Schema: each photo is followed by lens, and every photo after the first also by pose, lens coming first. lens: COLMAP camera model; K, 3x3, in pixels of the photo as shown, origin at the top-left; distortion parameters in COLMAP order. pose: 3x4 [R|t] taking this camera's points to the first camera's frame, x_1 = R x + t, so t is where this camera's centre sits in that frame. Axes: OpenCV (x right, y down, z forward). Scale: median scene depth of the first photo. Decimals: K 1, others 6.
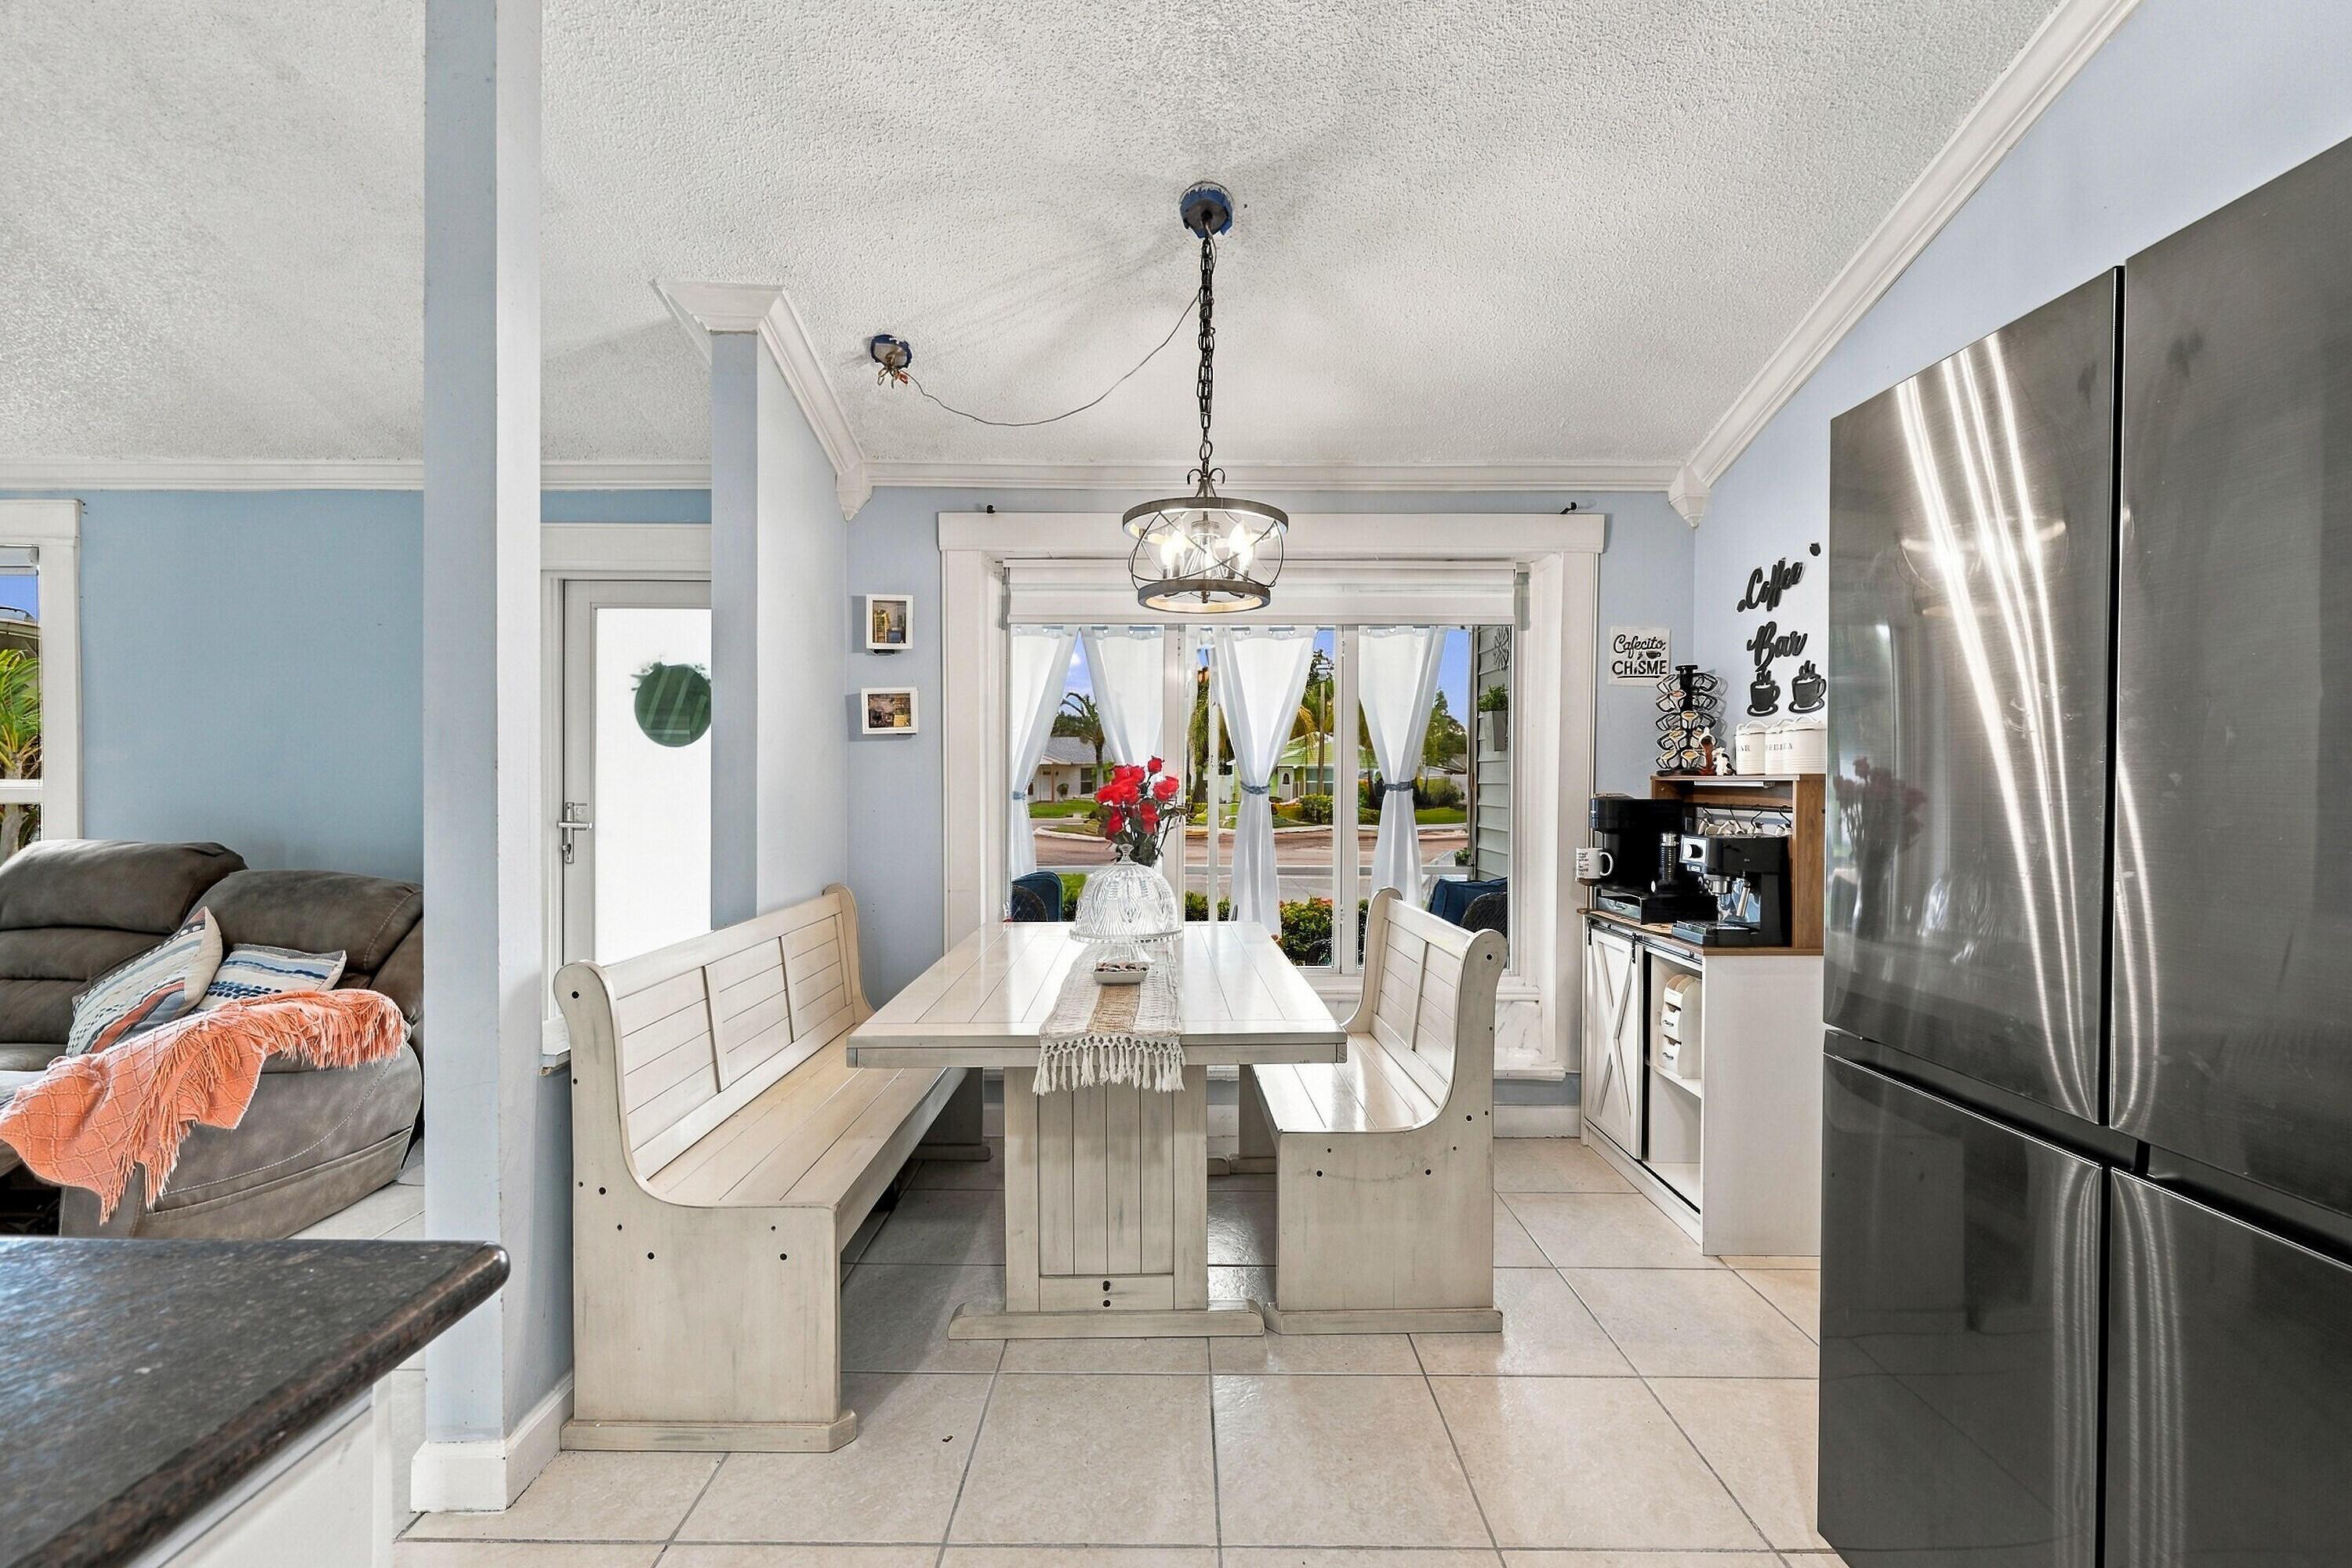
lens RADIAL K [[964.7, 0, 1177.4], [0, 964.7, 787.4], [0, 0, 1]] dist [-0.000989, -0.000085]
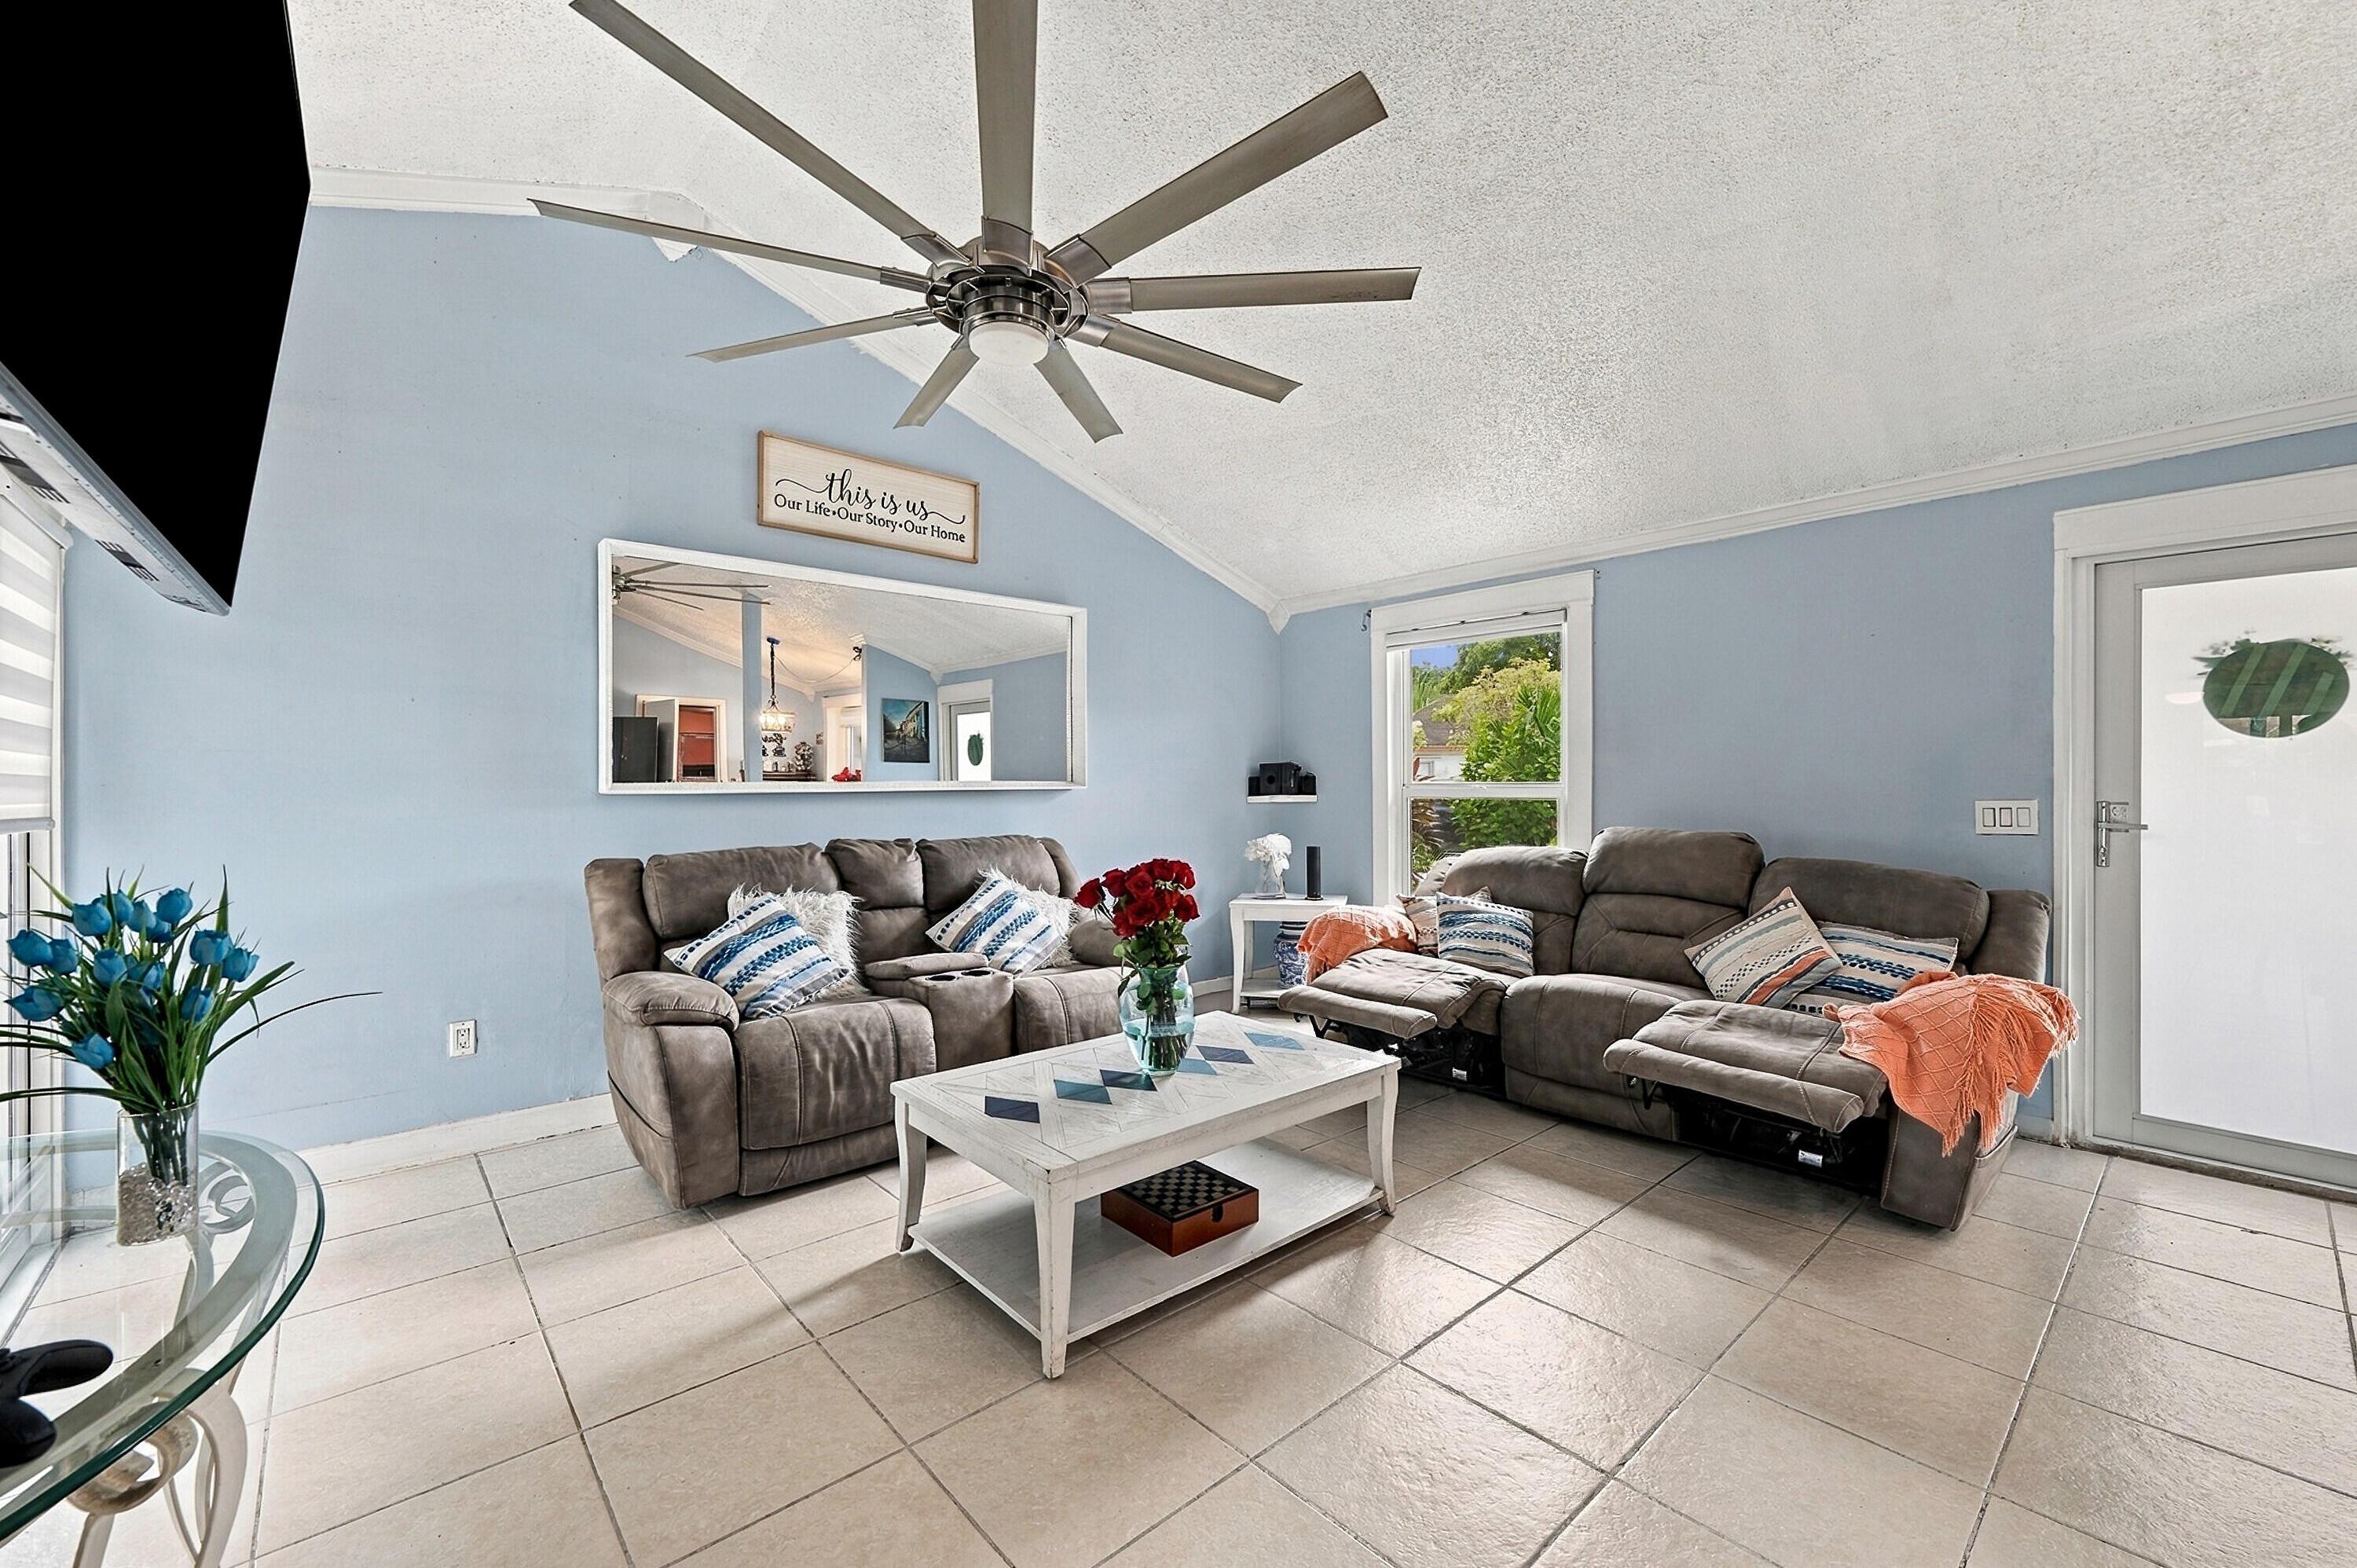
lens RADIAL K [[966.7, 0, 1181.8], [0, 966.7, 784.2], [0, 0, 1]] dist [-0.000989, -0.000085]
pose [[0.660859, -0.006639, -0.750481, -0.520831], [0.001886, 0.999972, -0.007186, 0.004502], [0.750508, 0.003333, 0.660853, -0.289215]]
